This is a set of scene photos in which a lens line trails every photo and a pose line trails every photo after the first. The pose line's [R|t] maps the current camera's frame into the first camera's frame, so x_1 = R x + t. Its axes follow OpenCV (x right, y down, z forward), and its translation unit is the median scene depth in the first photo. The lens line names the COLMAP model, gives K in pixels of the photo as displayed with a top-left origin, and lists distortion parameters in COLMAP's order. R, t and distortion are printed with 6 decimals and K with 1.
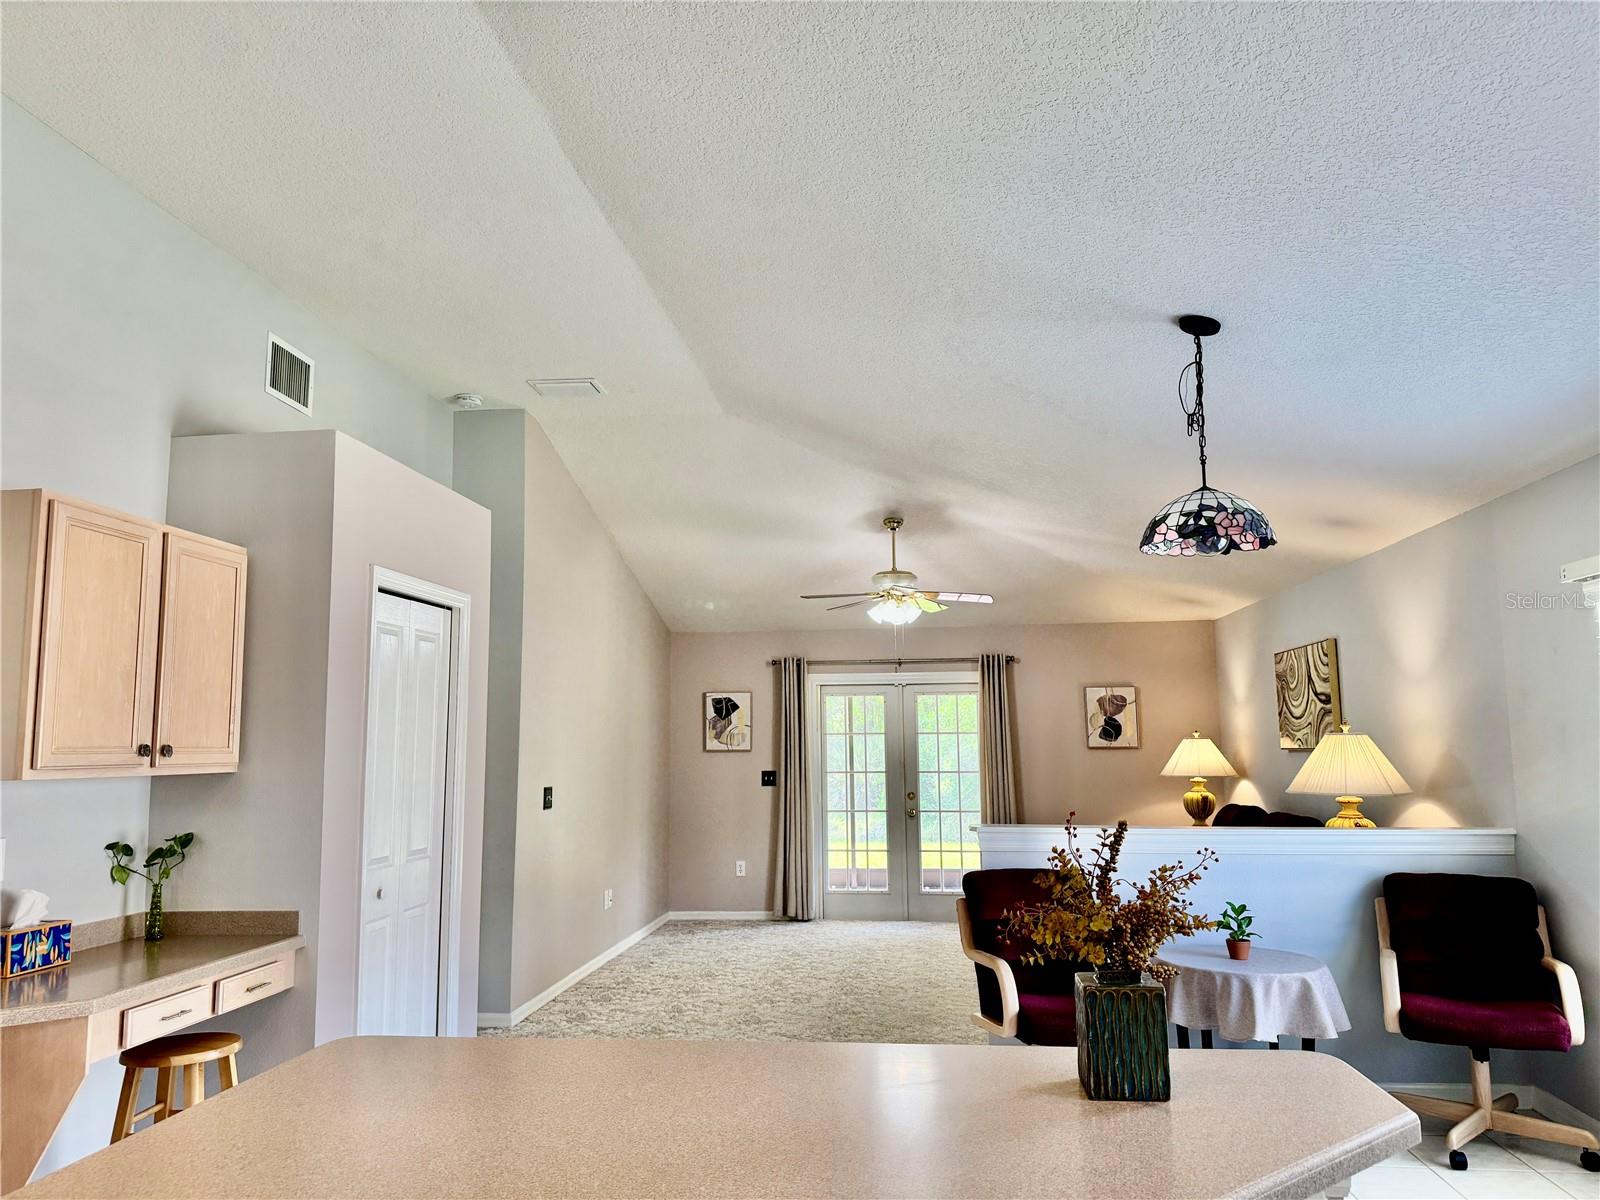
lens RADIAL K [[1115.5, 0, 801.9], [0, 1115.5, 587.3], [0, 0, 1]] dist [0.049346, -0.063927]
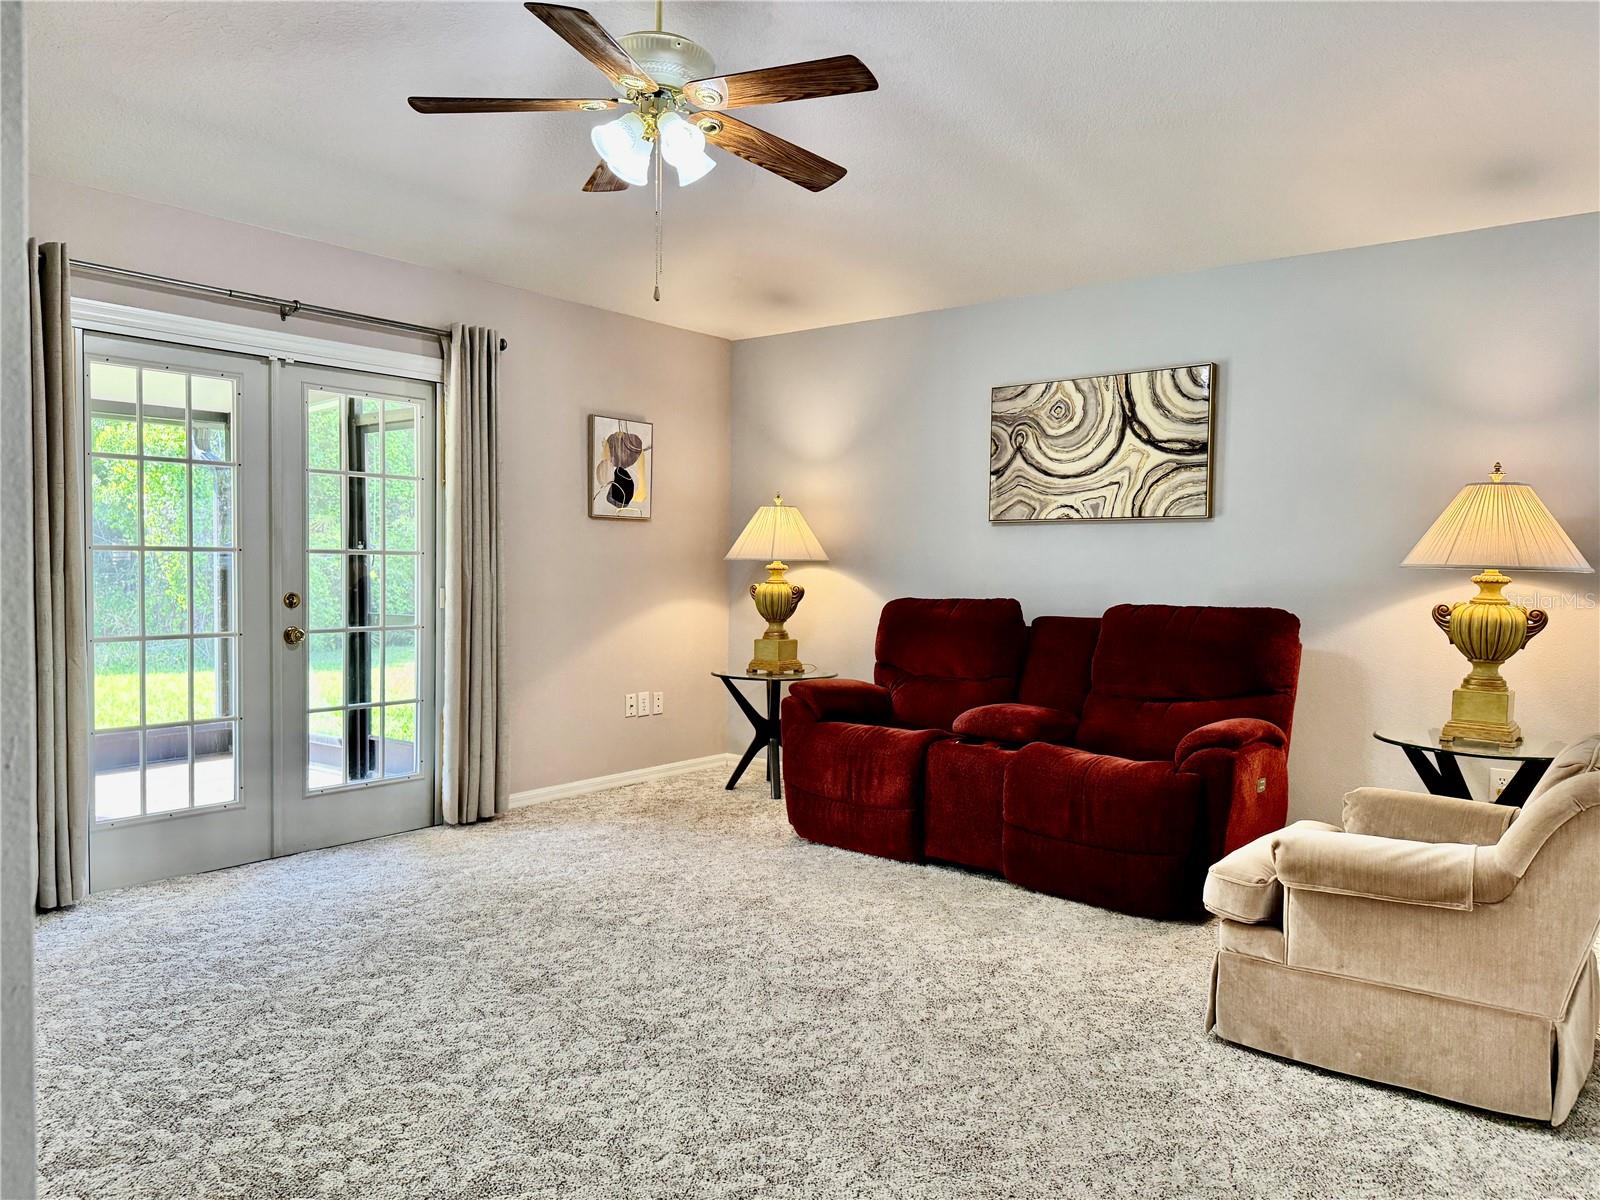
lens RADIAL K [[1115.5, 0, 798.4], [0, 1115.5, 600.2], [0, 0, 1]] dist [0.049346, -0.063927]
pose [[0.526026, -0.012717, 0.850374, -0.196742], [-0.135048, 0.985953, 0.098283, 0.112928], [-0.839678, -0.166540, 0.516919, 0.583430]]
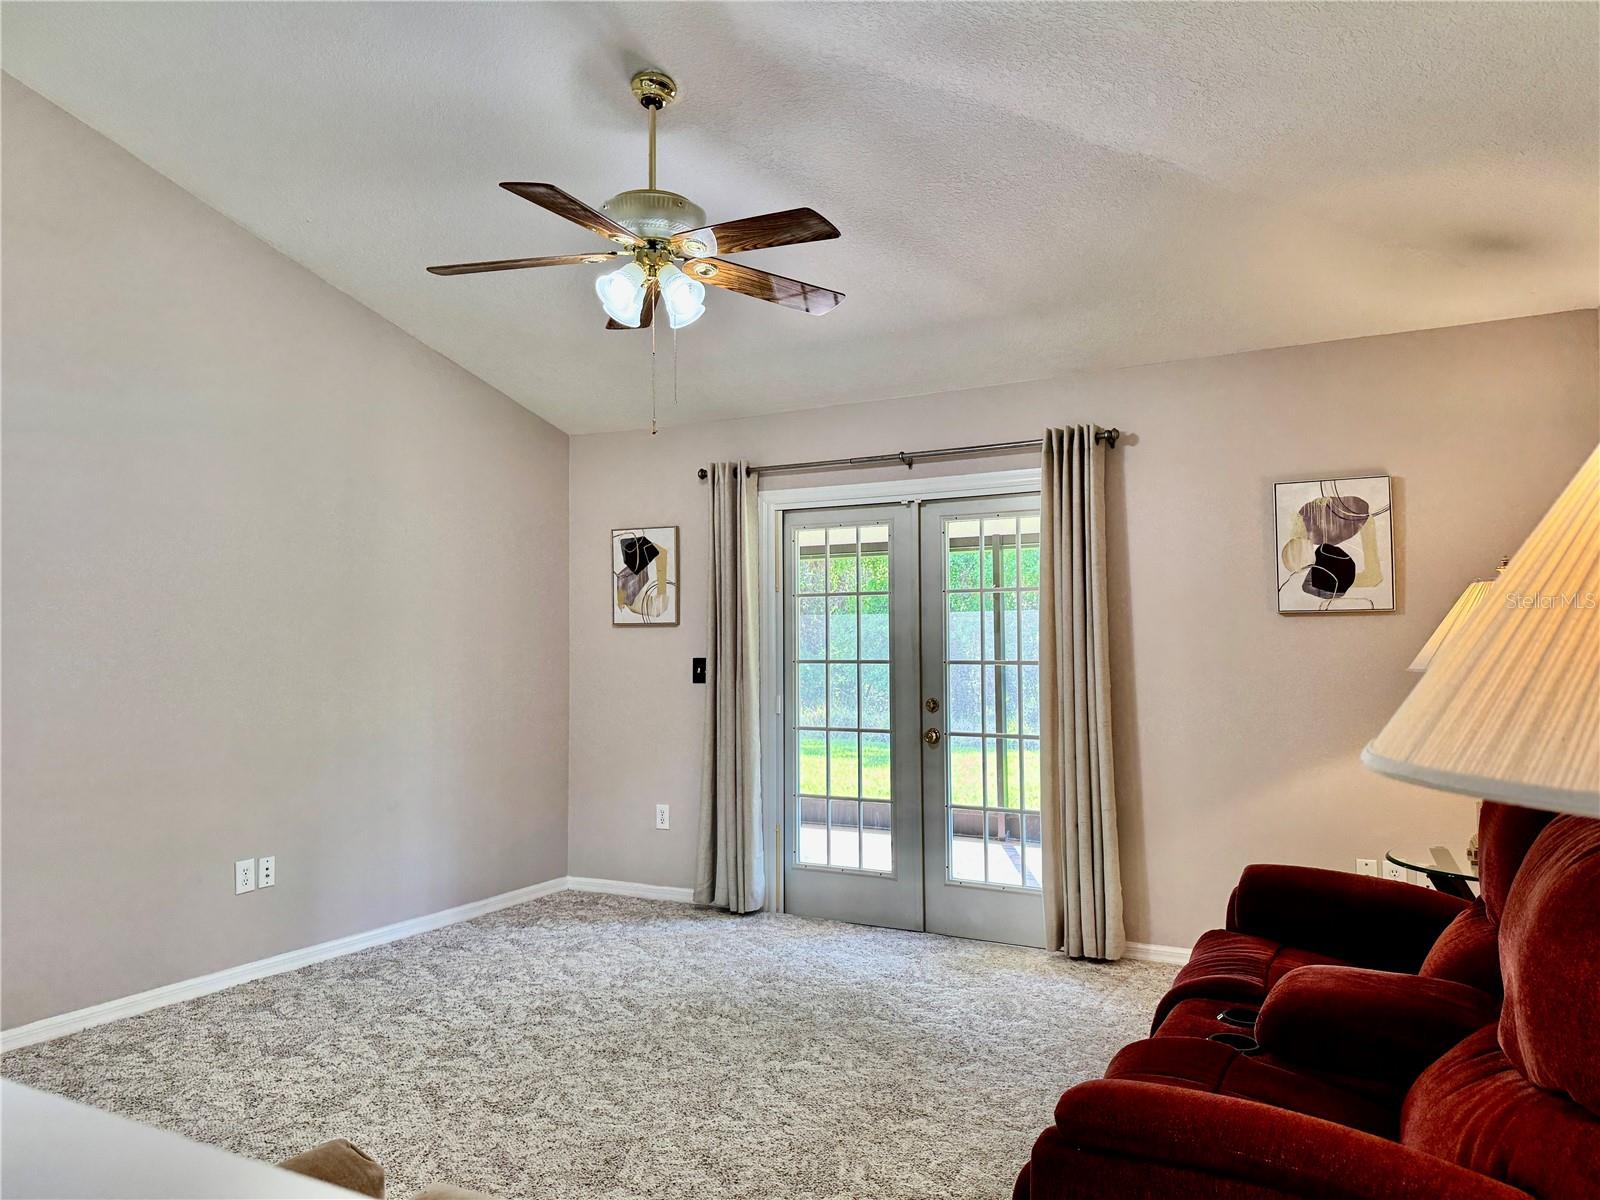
lens RADIAL K [[1115.5, 0, 783.0], [0, 1115.5, 590.4], [0, 0, 1]] dist [0.049346, -0.063927]
pose [[0.929753, -0.015731, -0.367847, 0.234564], [0.052190, 0.994630, 0.089377, 0.080640], [0.364466, -0.102296, 0.925581, 0.486524]]
